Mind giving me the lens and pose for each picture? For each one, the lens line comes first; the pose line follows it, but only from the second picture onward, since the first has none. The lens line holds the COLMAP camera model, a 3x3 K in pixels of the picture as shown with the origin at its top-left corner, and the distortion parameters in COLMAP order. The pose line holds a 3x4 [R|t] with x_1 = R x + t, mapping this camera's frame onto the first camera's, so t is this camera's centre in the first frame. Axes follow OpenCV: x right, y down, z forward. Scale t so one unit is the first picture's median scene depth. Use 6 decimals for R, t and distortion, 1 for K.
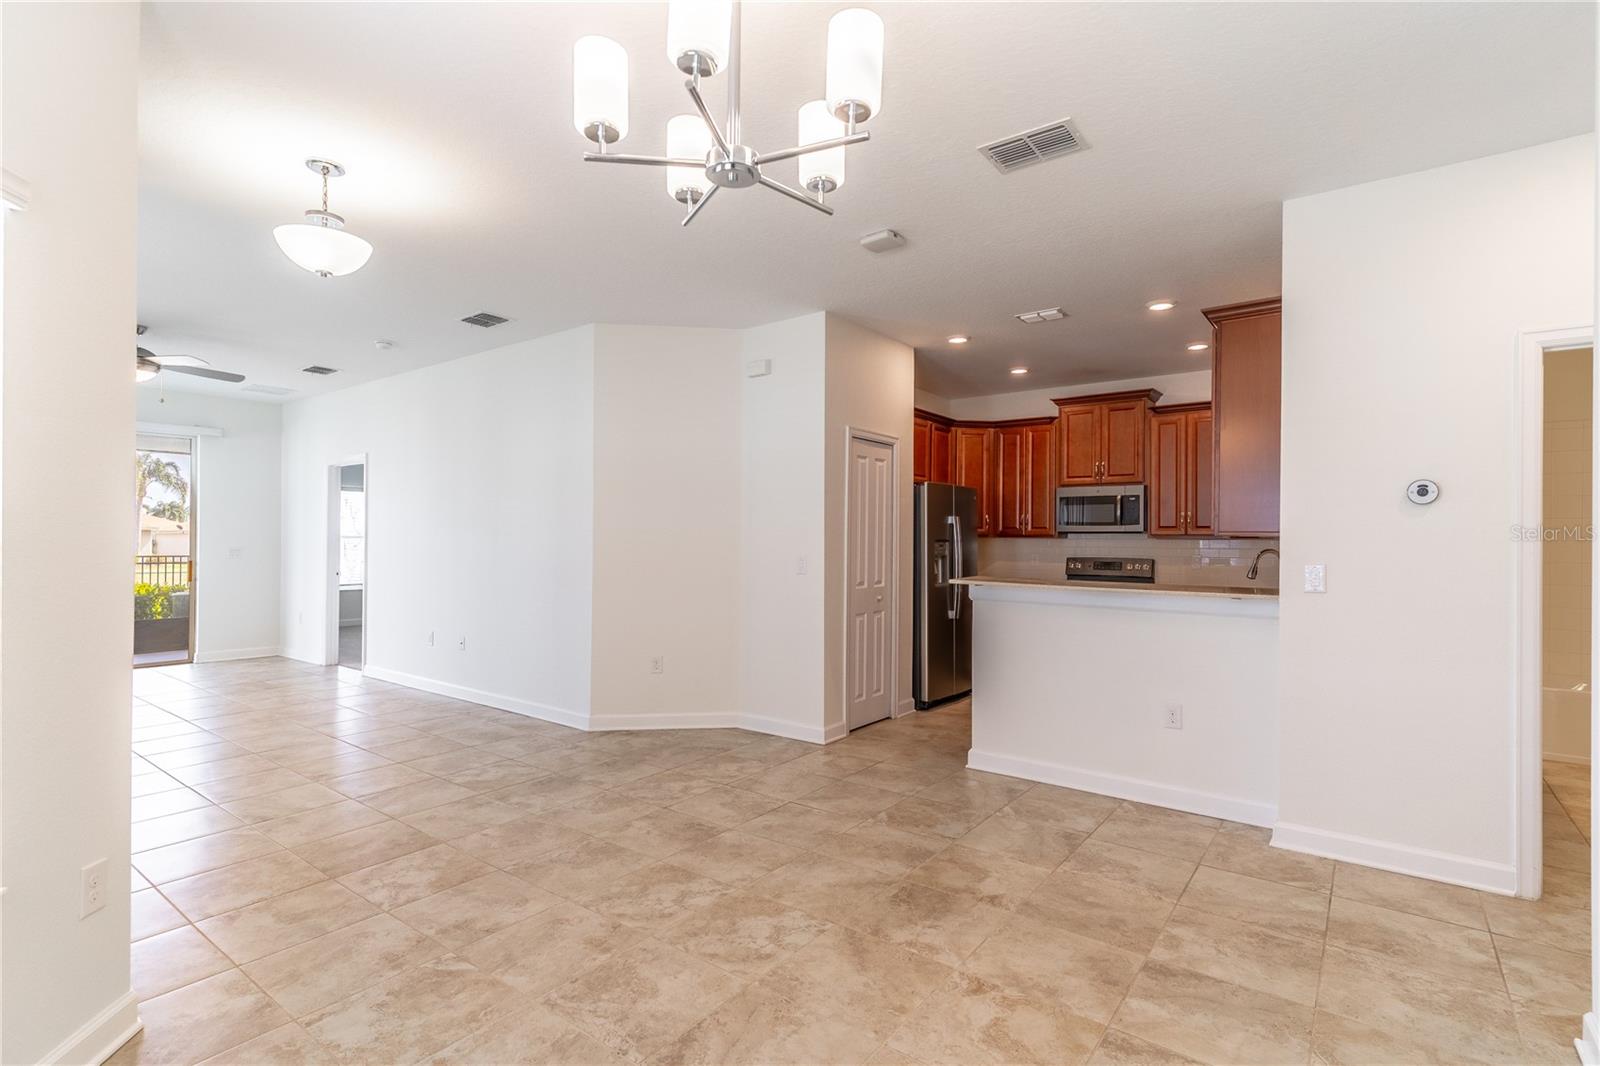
lens RADIAL K [[764.2, 0, 797.1], [0, 764.2, 536.5], [0, 0, 1]] dist [0.006053, -0.000737]
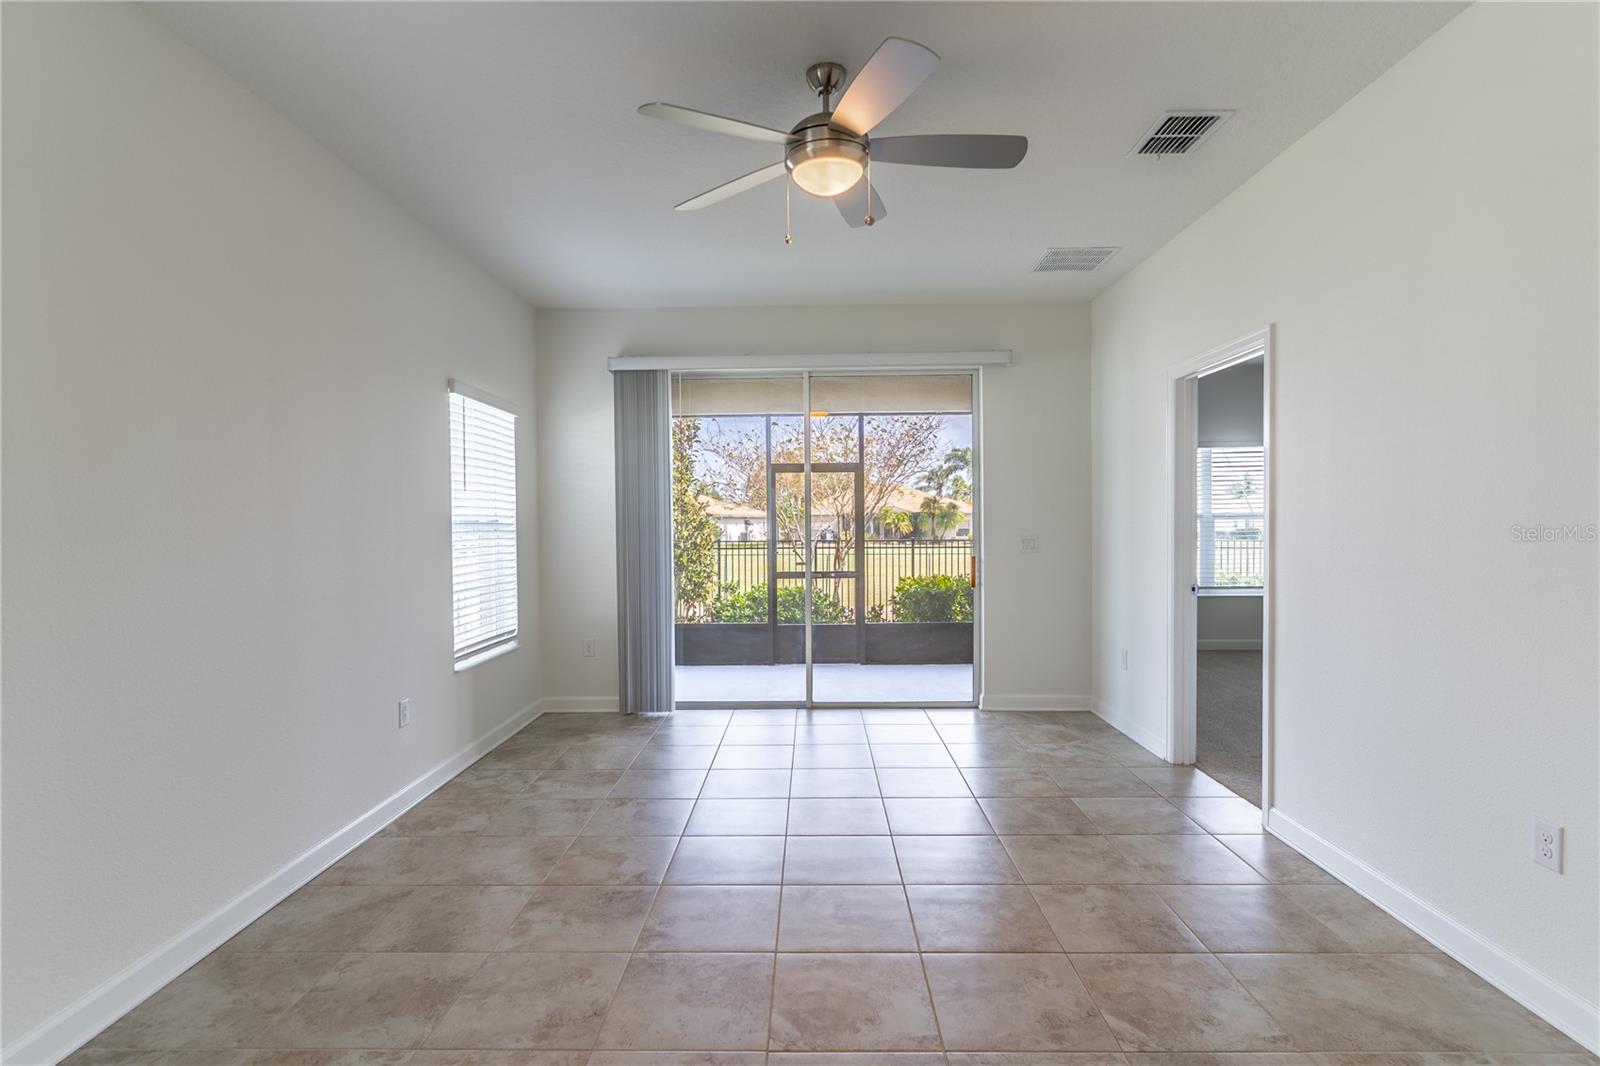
lens RADIAL K [[777.5, 0, 798.4], [0, 777.5, 538.5], [0, 0, 1]] dist [0.003211, 0.000176]
pose [[0.589745, 0.005873, -0.807568, -0.685546], [0.019650, 0.999573, 0.021619, -0.003762], [0.807351, -0.028619, 0.589378, 0.981424]]
